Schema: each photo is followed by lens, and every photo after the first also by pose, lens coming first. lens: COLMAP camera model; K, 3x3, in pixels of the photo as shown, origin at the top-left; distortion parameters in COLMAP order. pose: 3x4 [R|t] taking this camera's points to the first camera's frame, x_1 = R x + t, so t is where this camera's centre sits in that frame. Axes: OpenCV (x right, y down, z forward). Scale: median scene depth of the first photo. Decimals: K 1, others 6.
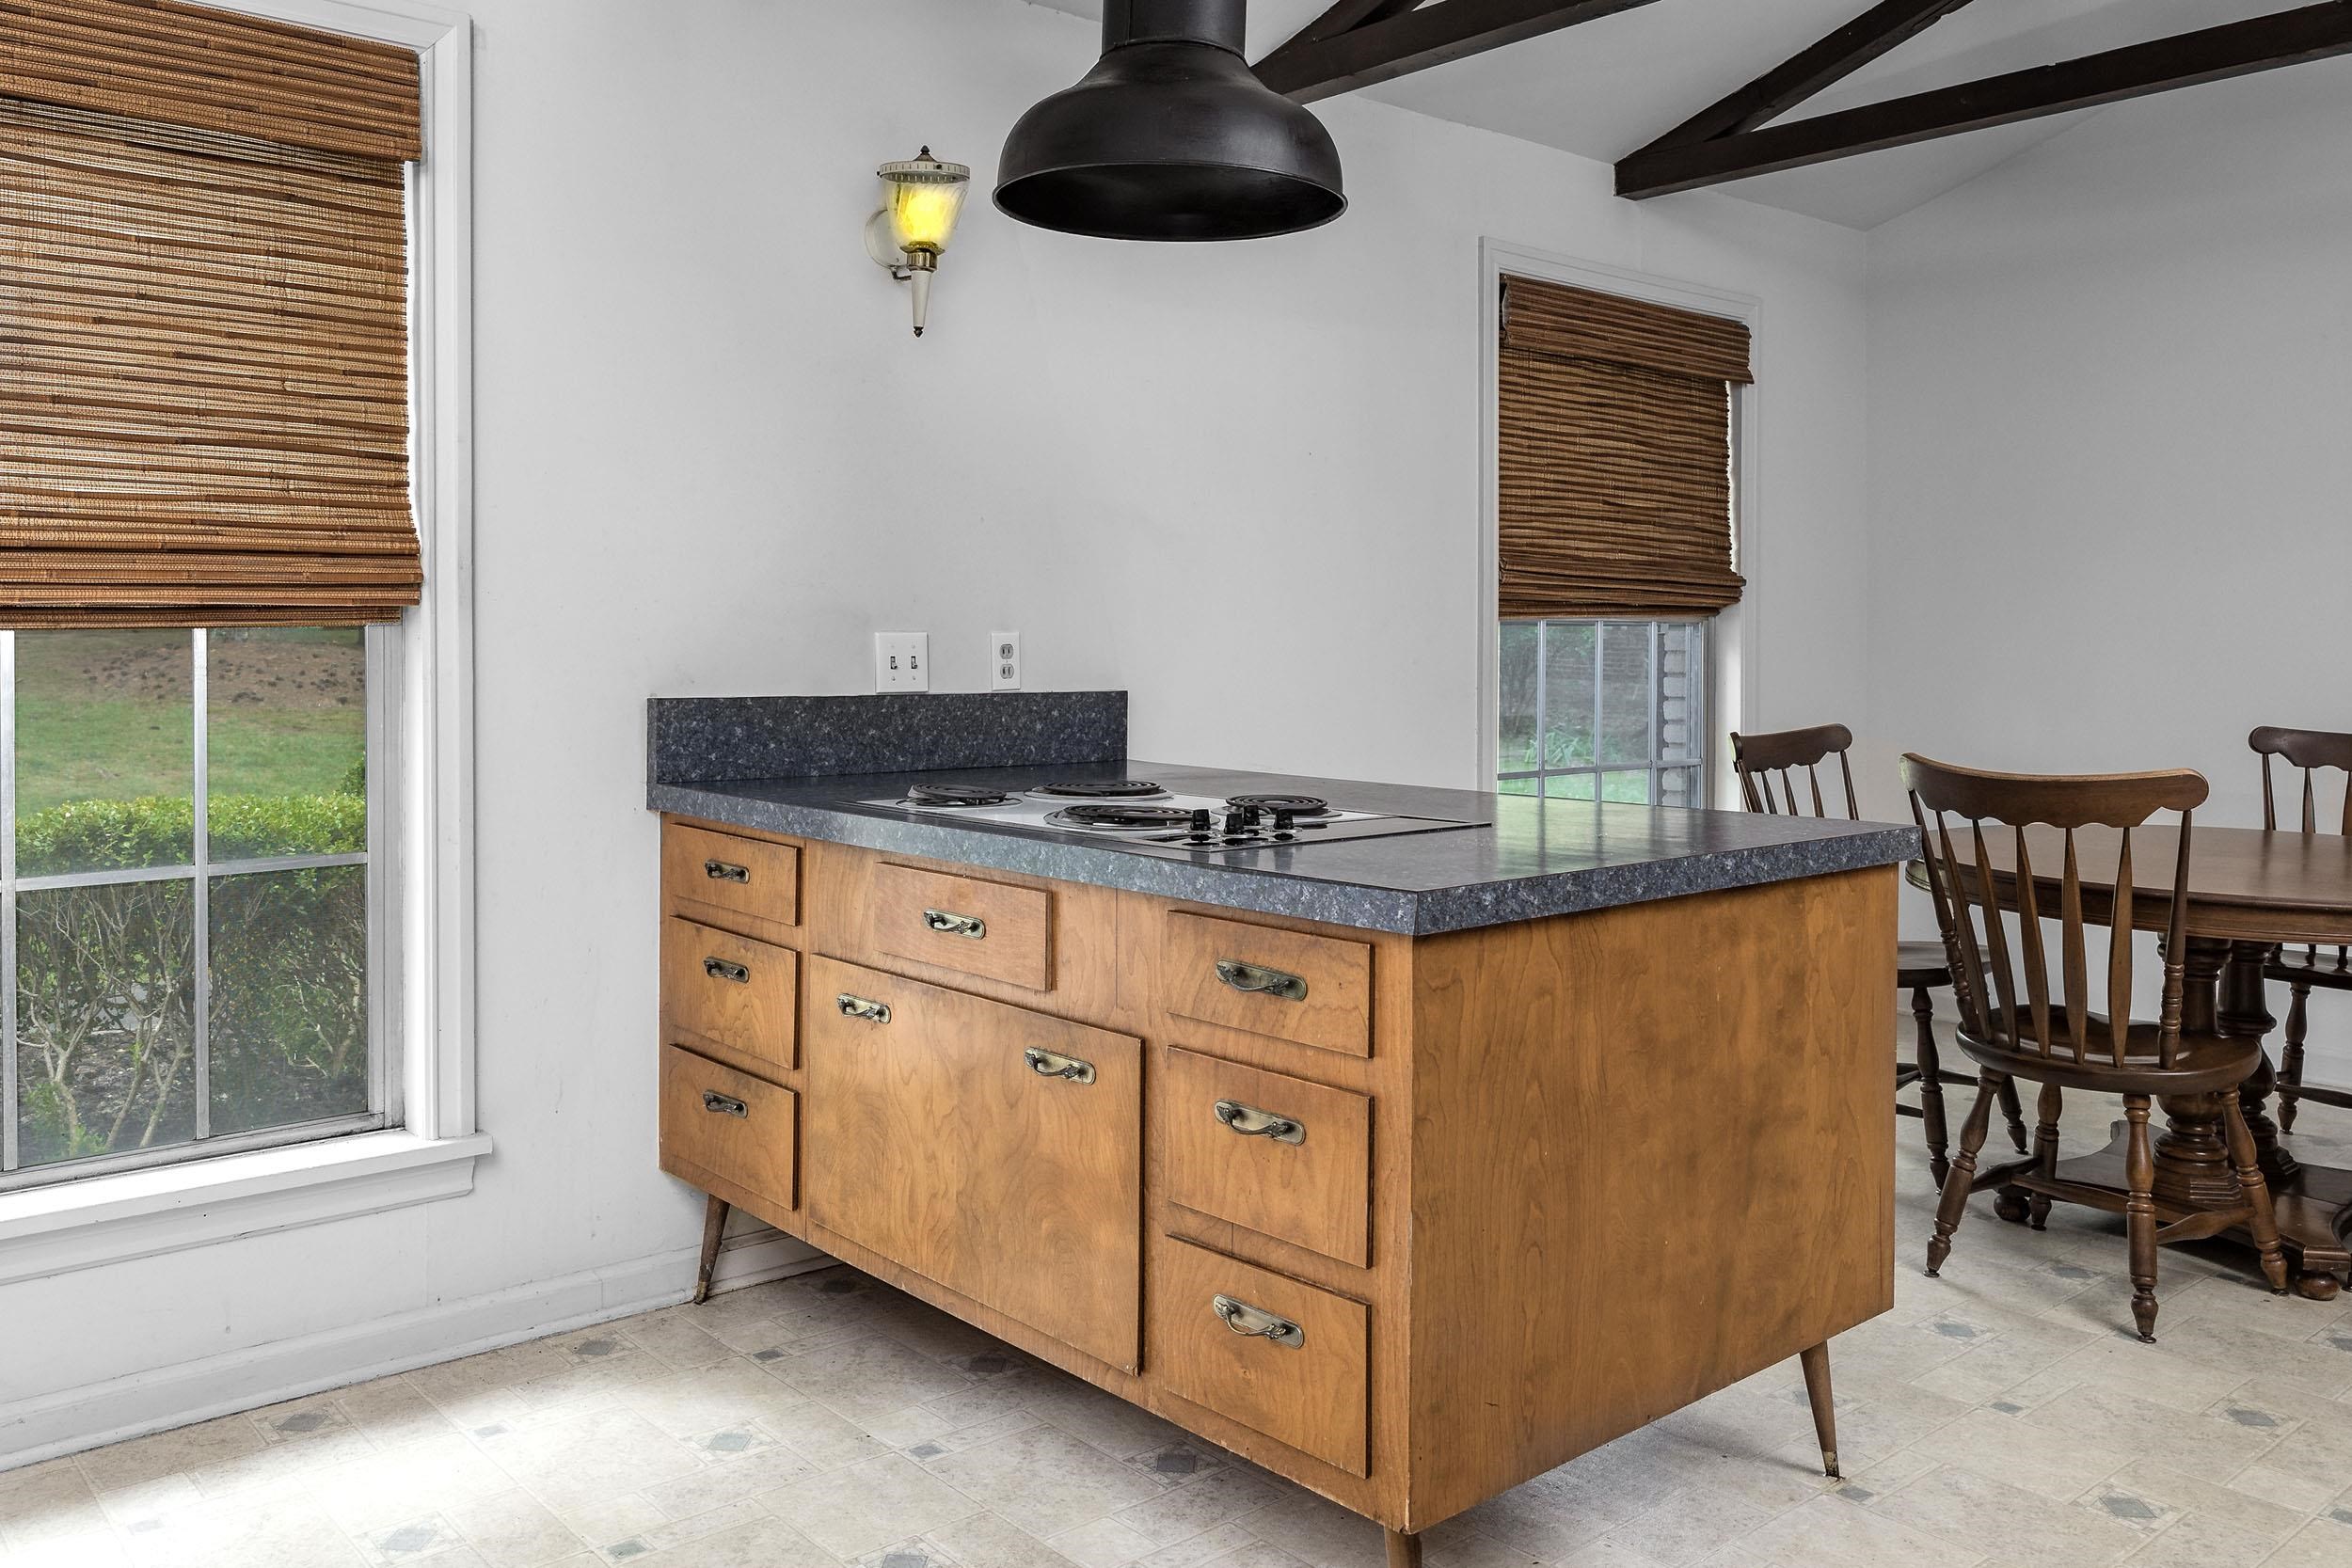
lens RADIAL K [[1814.7, 0, 1061.8], [0, 1814.7, 777.4], [0, 0, 1]] dist [0.019015, -0.050332]
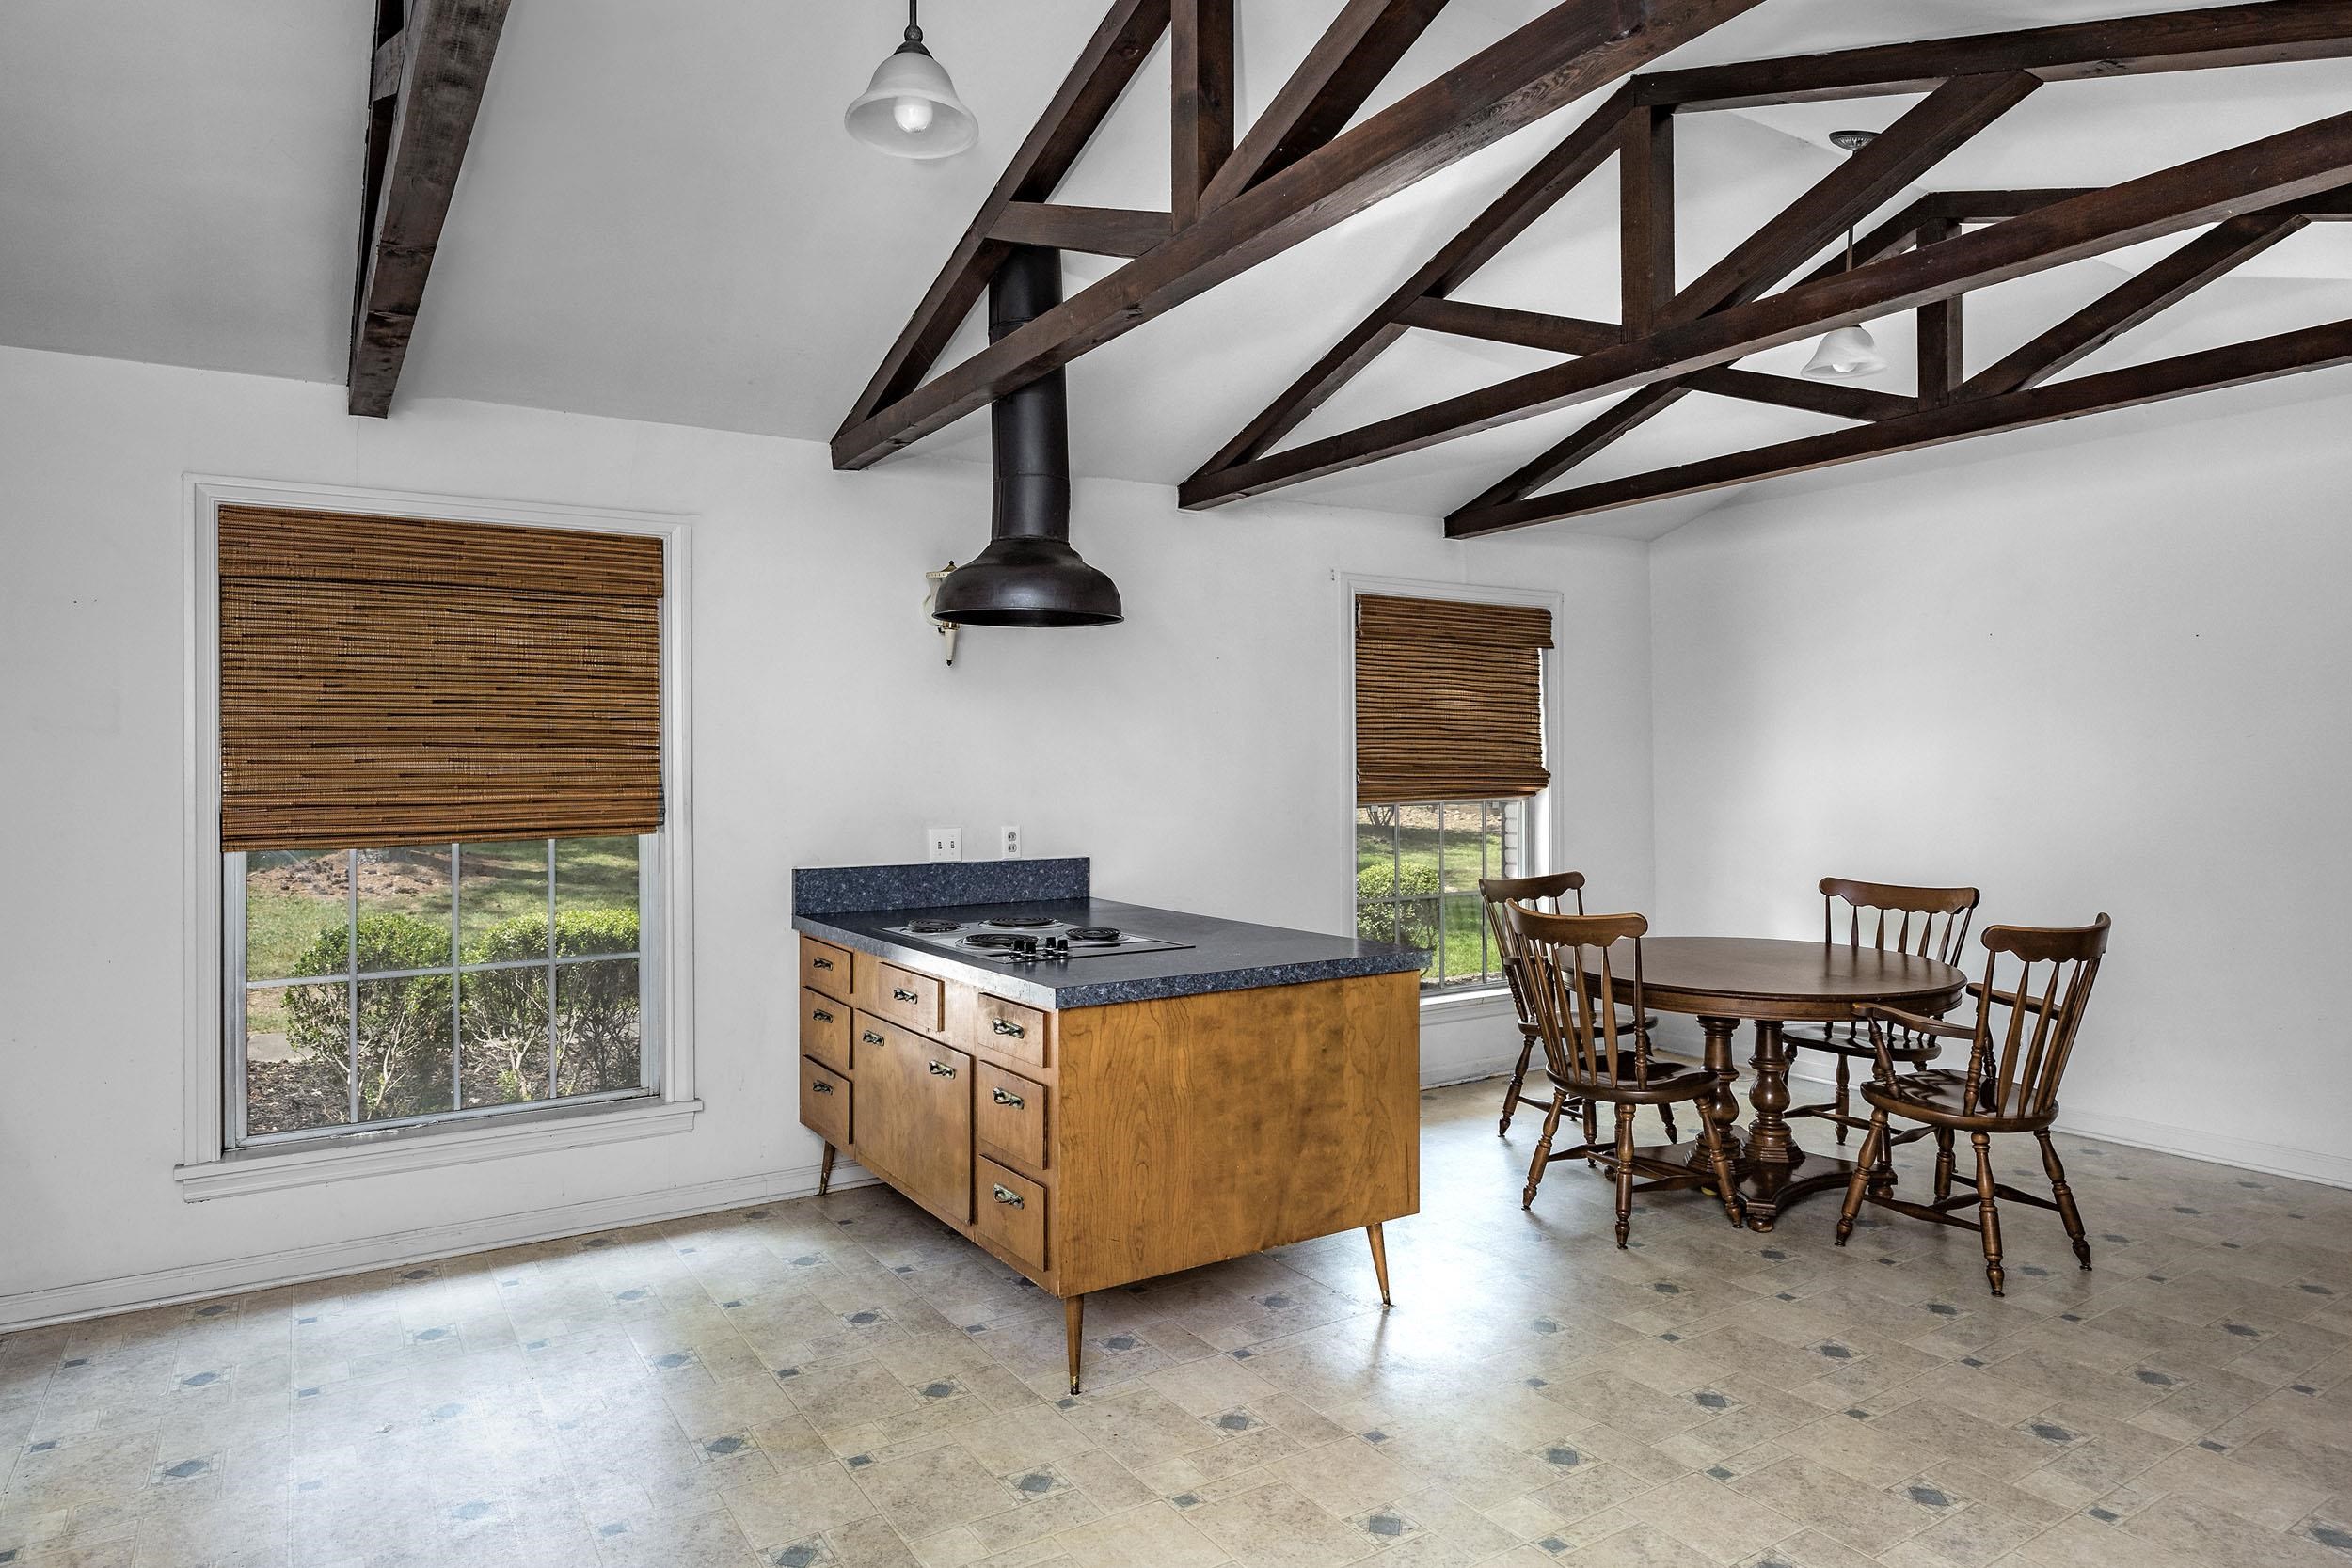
lens RADIAL K [[1367.7, 0, 1162.5], [0, 1367.7, 866.8], [0, 0, 1]] dist [-0.001533, -0.000639]
pose [[0.992352, 0.004354, -0.123368, 0.344417], [-0.004170, 0.999990, 0.001744, -0.053620], [0.123374, -0.001216, 0.992360, -0.366598]]
